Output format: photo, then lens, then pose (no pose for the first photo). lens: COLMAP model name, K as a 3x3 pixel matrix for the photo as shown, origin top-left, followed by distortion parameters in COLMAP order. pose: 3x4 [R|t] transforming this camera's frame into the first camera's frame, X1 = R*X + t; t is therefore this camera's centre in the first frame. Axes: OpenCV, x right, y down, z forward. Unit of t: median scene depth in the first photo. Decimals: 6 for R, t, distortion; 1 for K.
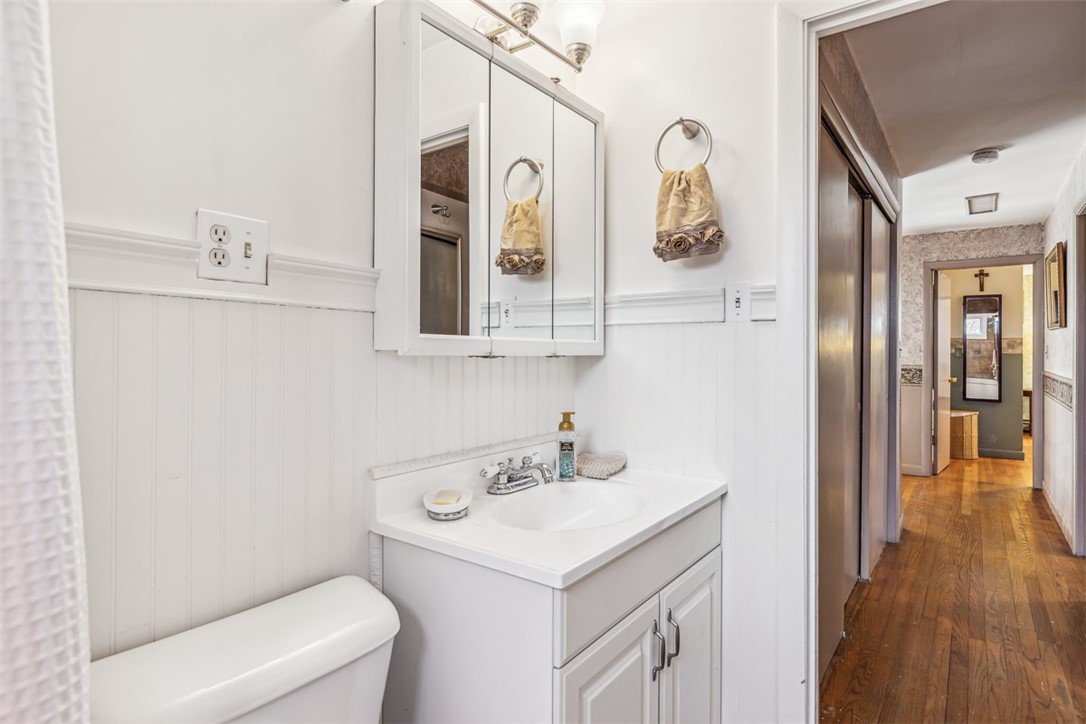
lens RADIAL K [[573.8, 0, 540.4], [0, 573.8, 355.6], [0, 0, 1]] dist [0.002815, 0.000072]
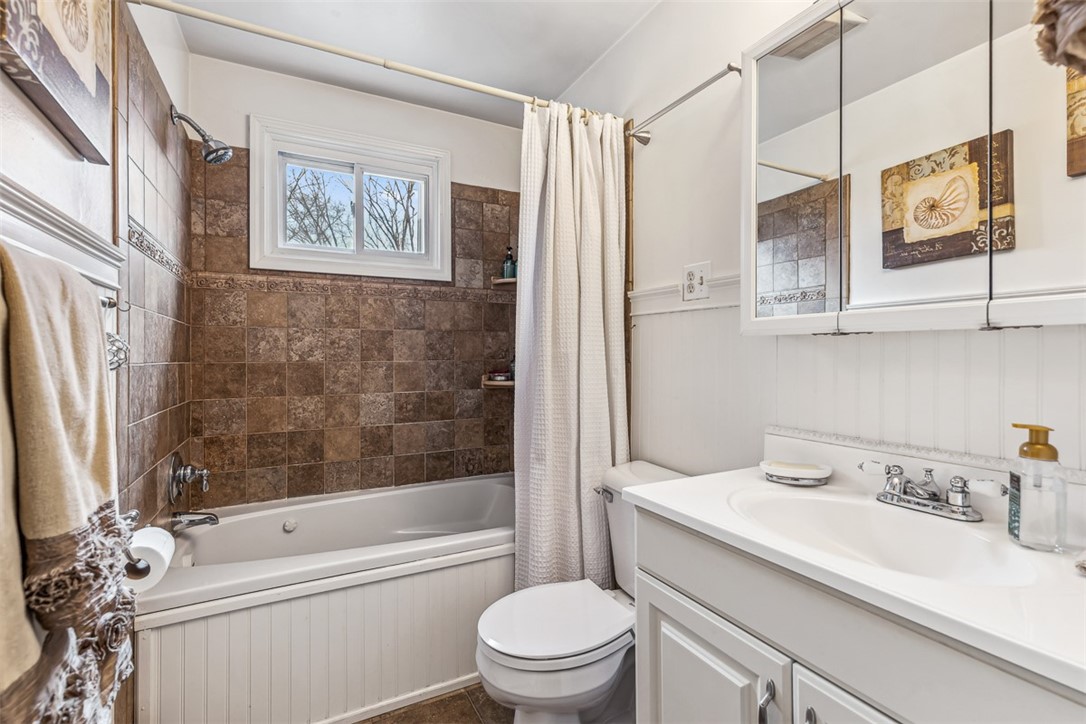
lens RADIAL K [[494.7, 0, 541.3], [0, 494.7, 357.1], [0, 0, 1]] dist [0.000750, 0.000050]
pose [[-0.434737, 0.005705, -0.900539, 0.823843], [-0.001816, 0.999972, 0.007211, 0.033734], [0.900555, 0.004771, -0.434715, 0.916743]]
